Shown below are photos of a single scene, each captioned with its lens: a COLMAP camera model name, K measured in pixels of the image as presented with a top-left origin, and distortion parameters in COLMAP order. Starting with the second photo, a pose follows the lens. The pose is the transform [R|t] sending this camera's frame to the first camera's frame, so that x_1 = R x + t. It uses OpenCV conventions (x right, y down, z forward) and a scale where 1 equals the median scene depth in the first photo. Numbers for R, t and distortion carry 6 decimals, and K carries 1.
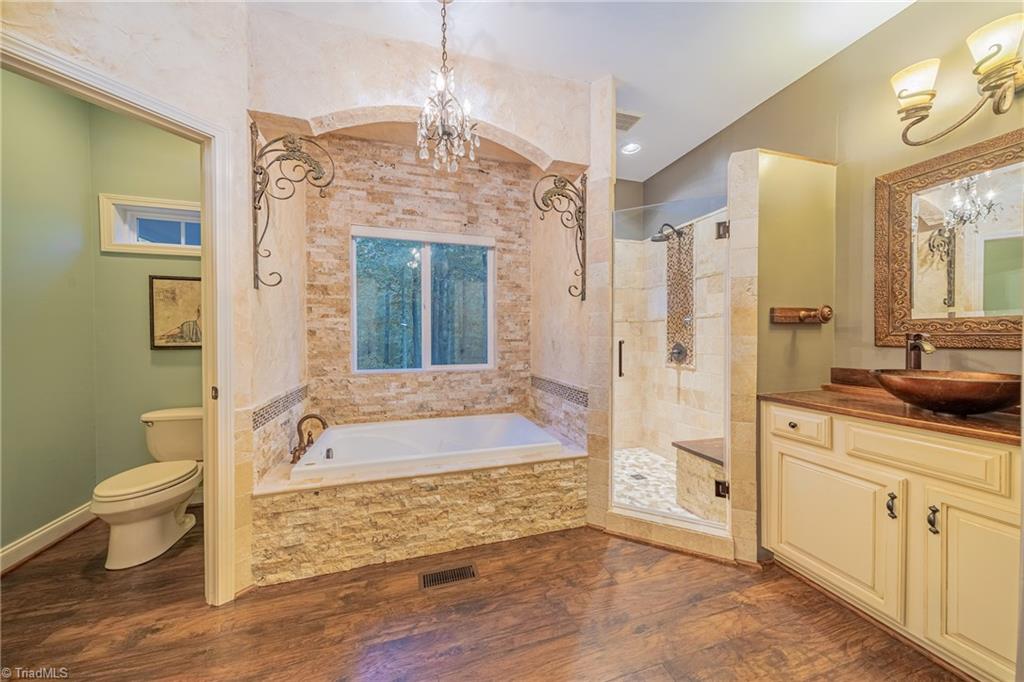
lens RADIAL K [[349.2, 0, 512.8], [0, 349.2, 339.0], [0, 0, 1]] dist [0.016933, -0.003592]
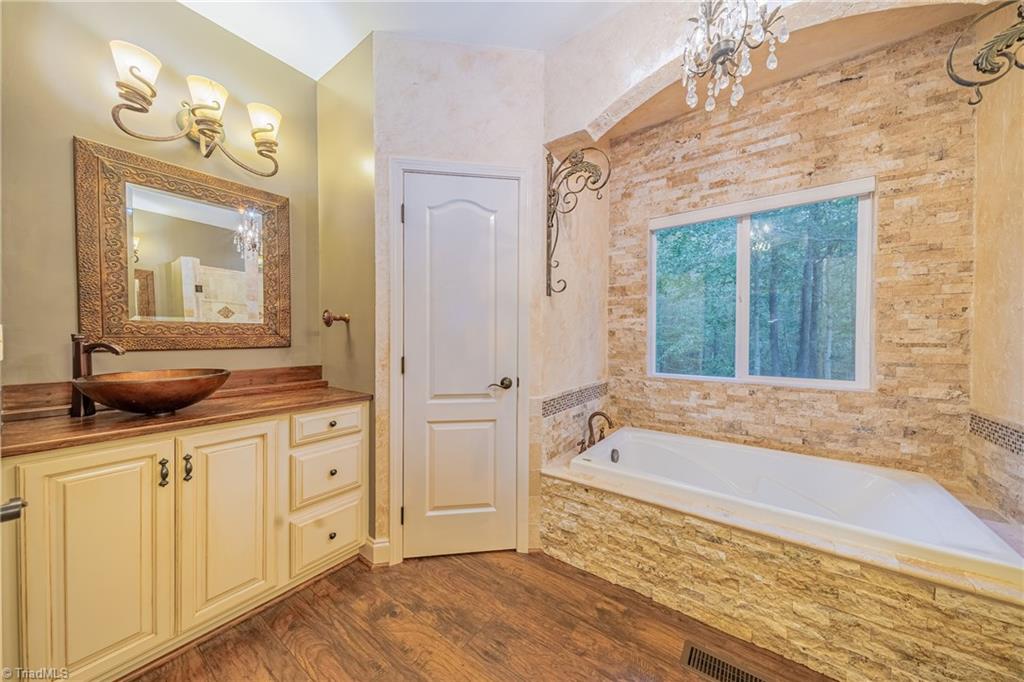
lens RADIAL K [[349.2, 0, 512.8], [0, 349.2, 339.0], [0, 0, 1]] dist [0.016933, -0.003592]
pose [[0.593581, 0.009639, -0.804717, 0.108887], [-0.009288, 0.999944, 0.005125, -0.004381], [0.804721, 0.004432, 0.593637, 0.180953]]
